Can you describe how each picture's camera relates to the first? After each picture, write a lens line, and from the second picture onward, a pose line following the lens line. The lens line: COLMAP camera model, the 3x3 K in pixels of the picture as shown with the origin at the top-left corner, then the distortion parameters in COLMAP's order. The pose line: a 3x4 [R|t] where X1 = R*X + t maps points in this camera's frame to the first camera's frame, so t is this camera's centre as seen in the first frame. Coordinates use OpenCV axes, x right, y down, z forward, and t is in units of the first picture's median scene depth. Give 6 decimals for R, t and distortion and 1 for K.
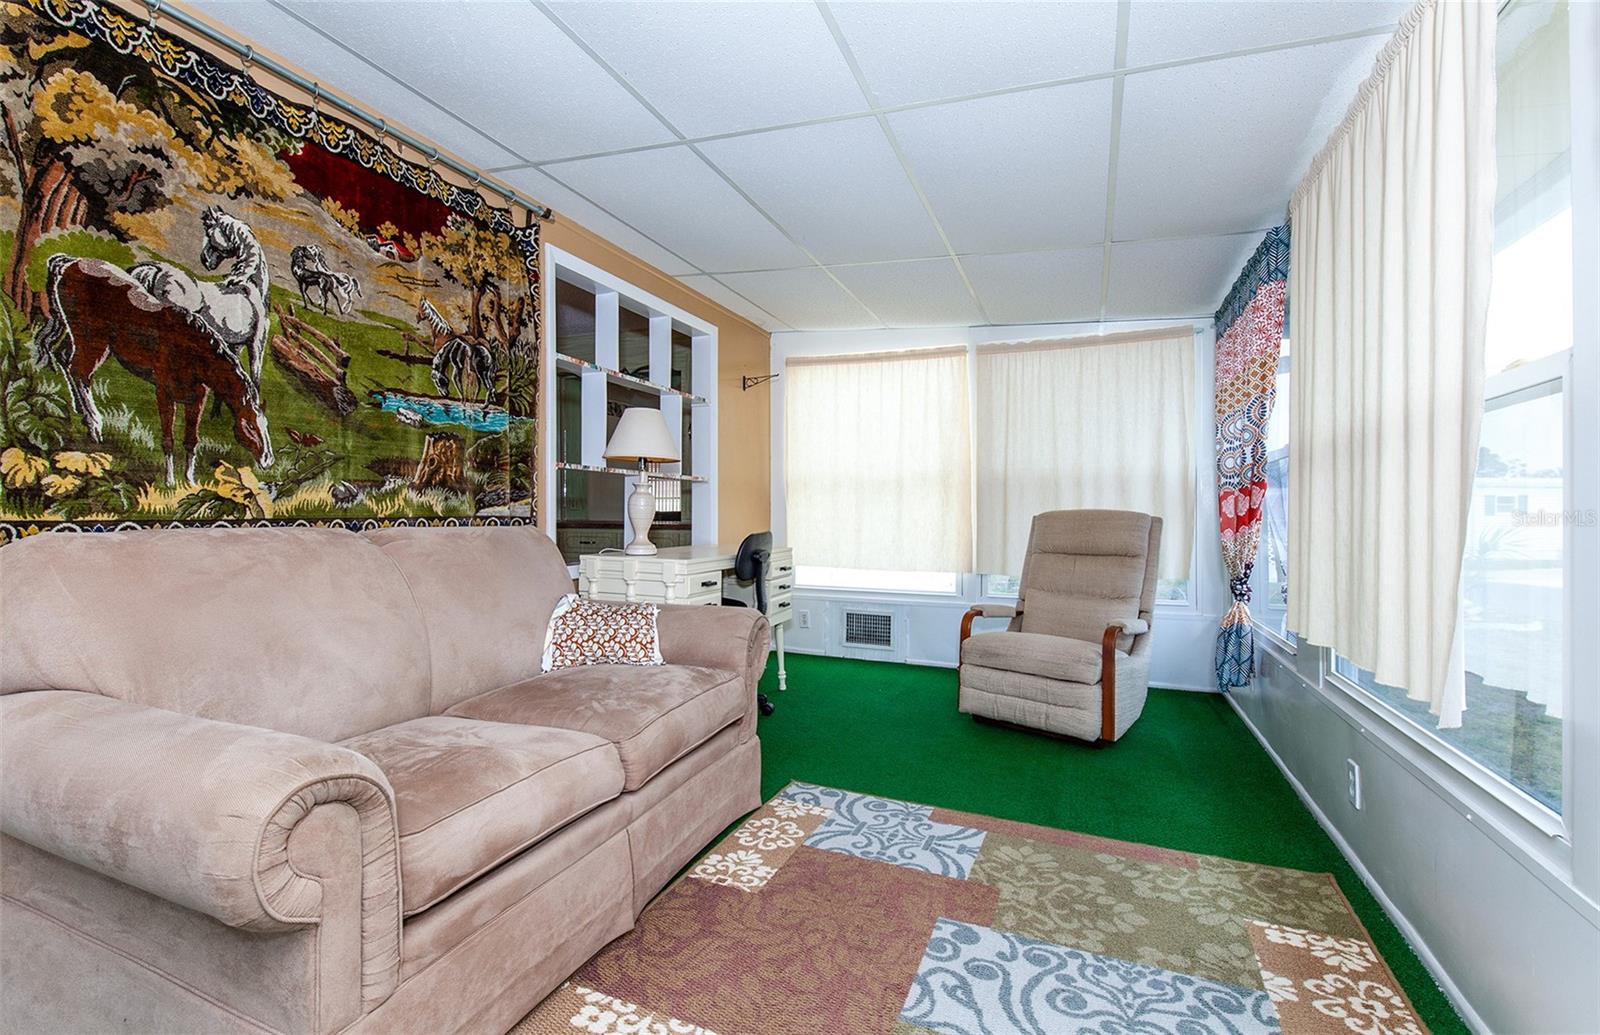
lens RADIAL K [[705.0, 0, 804.5], [0, 705.0, 485.0], [0, 0, 1]] dist [0.001537, -0.004585]
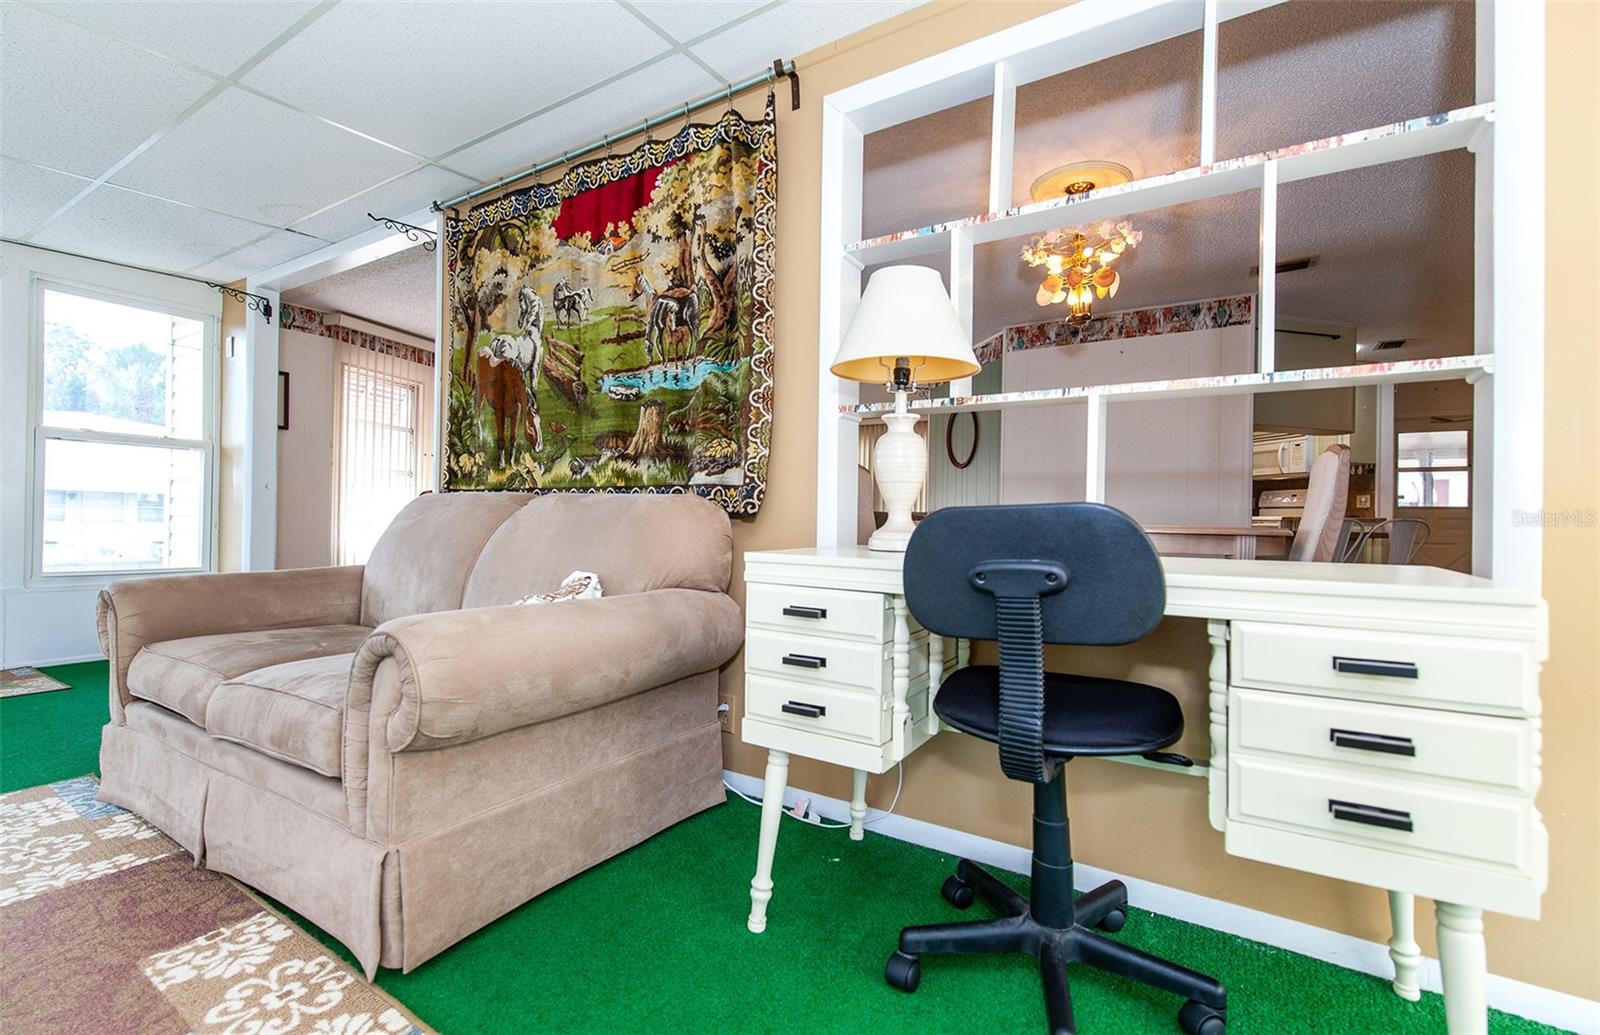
lens RADIAL K [[681.1, 0, 792.5], [0, 681.1, 516.9], [0, 0, 1]] dist [0.007763, -0.006061]
pose [[-0.175158, -0.013038, -0.984454, 0.482154], [0.019010, 0.999681, -0.016622, 0.134808], [0.984357, -0.021626, -0.174854, 1.697925]]
